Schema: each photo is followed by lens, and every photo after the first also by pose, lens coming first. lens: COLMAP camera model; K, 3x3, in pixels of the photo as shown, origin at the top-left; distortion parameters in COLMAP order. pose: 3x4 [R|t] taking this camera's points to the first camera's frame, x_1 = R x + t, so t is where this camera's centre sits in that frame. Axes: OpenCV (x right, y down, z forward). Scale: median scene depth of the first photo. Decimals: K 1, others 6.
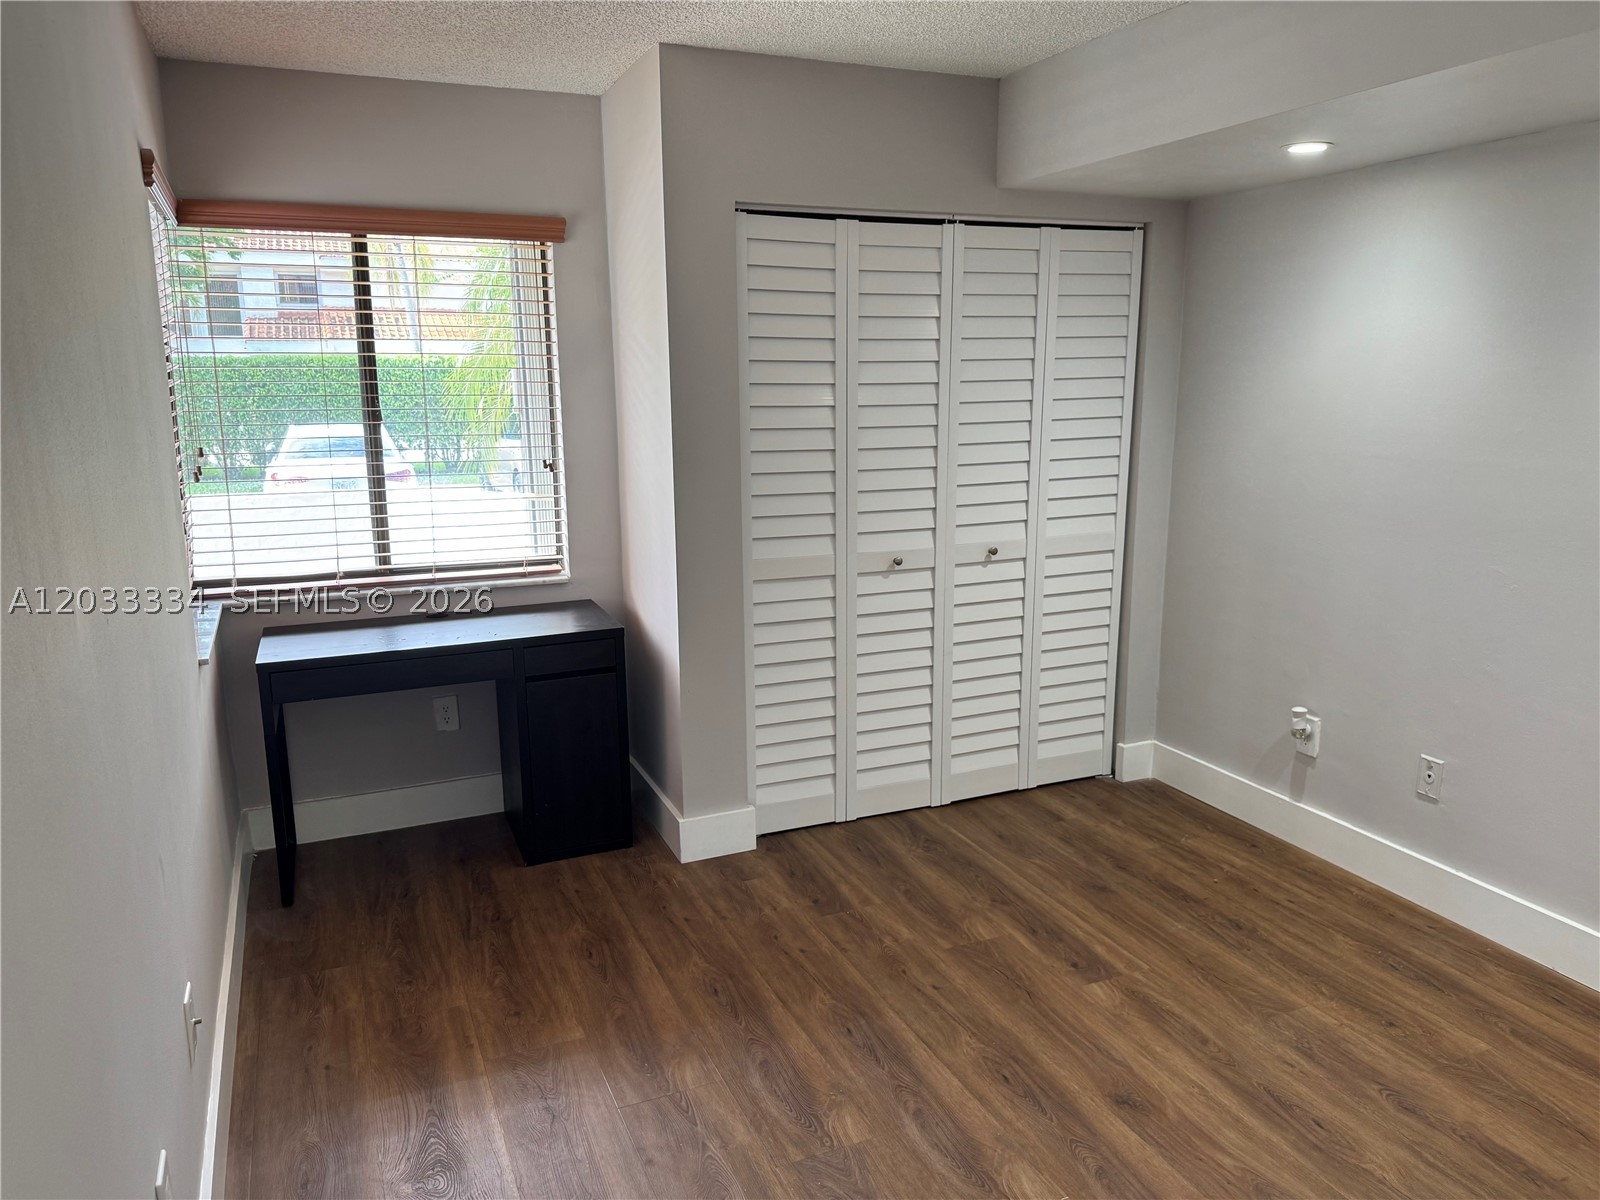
lens RADIAL K [[1122.1, 0, 813.5], [0, 1122.1, 603.1], [0, 0, 1]] dist [0.120485, -0.213003]
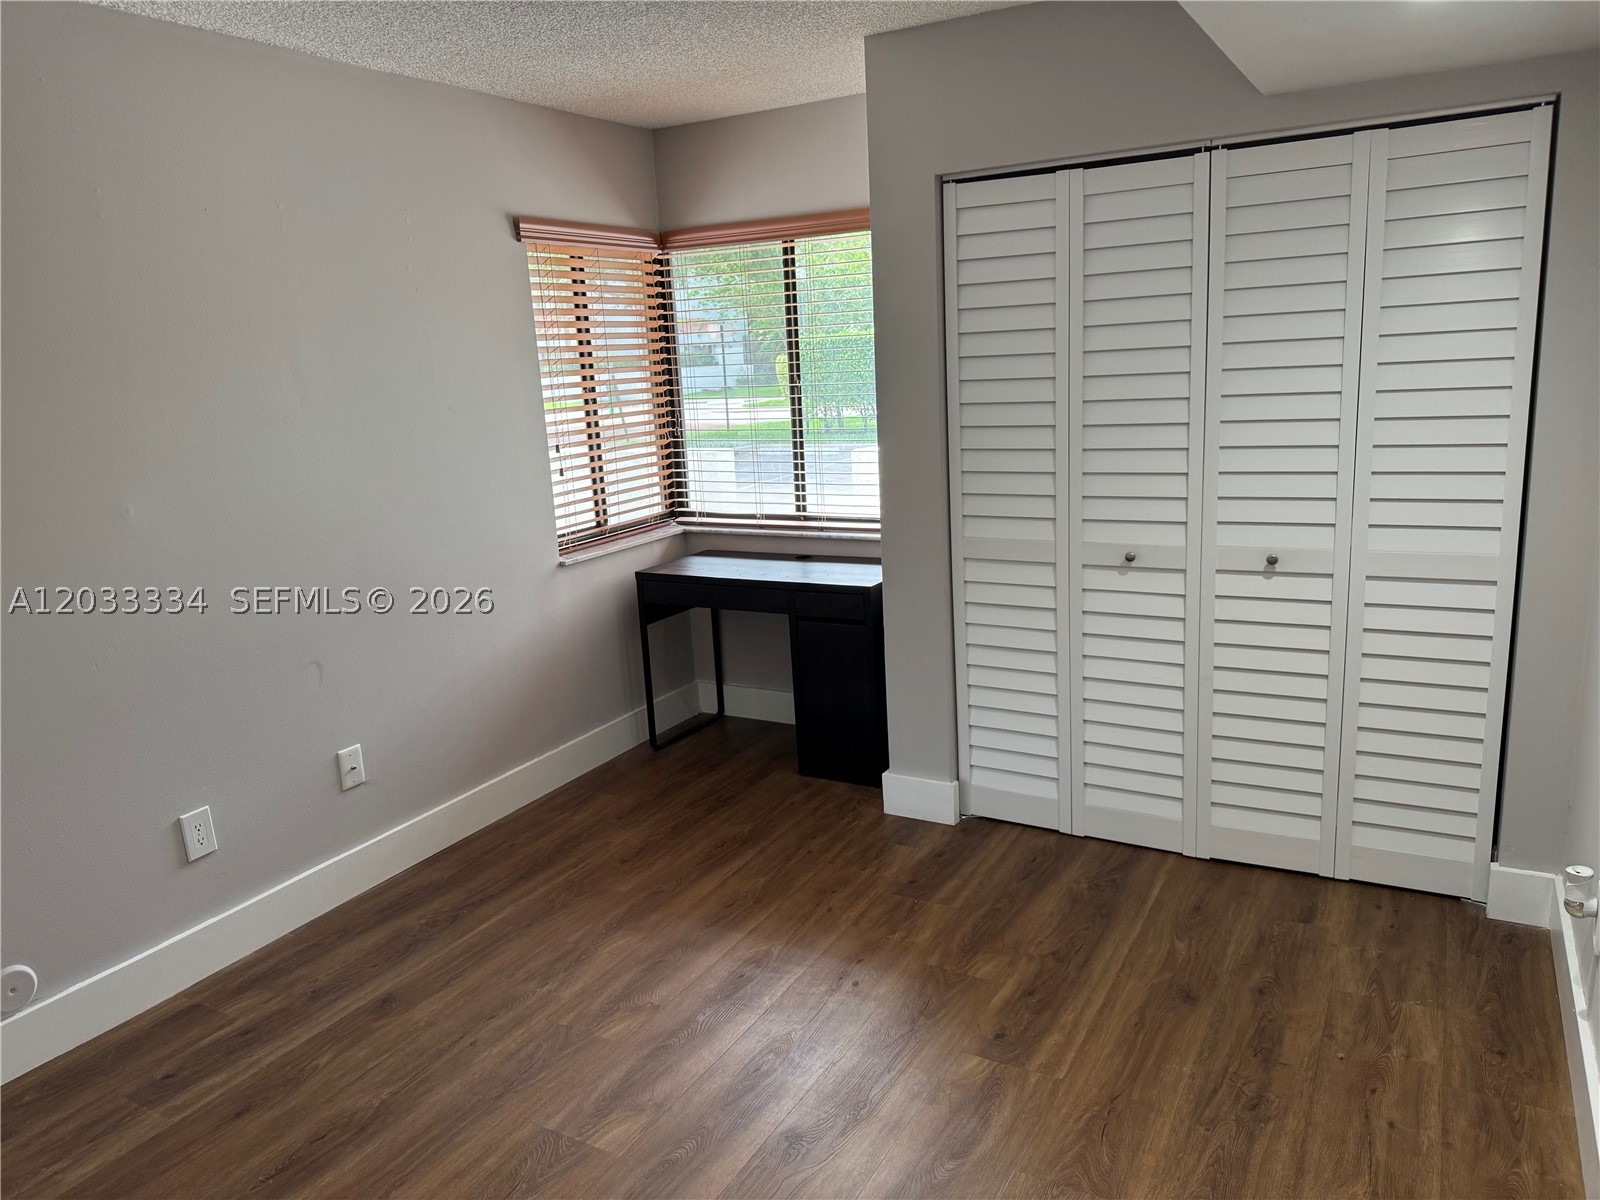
lens RADIAL K [[1116.6, 0, 800.0], [0, 1116.6, 600.0], [0, 0, 1]] dist [0.092394, -0.115846]
pose [[0.600968, 0.148166, -0.785420, 0.619545], [-0.117594, 0.988365, 0.096473, -0.059233], [0.790575, 0.034383, 0.611399, 0.278219]]
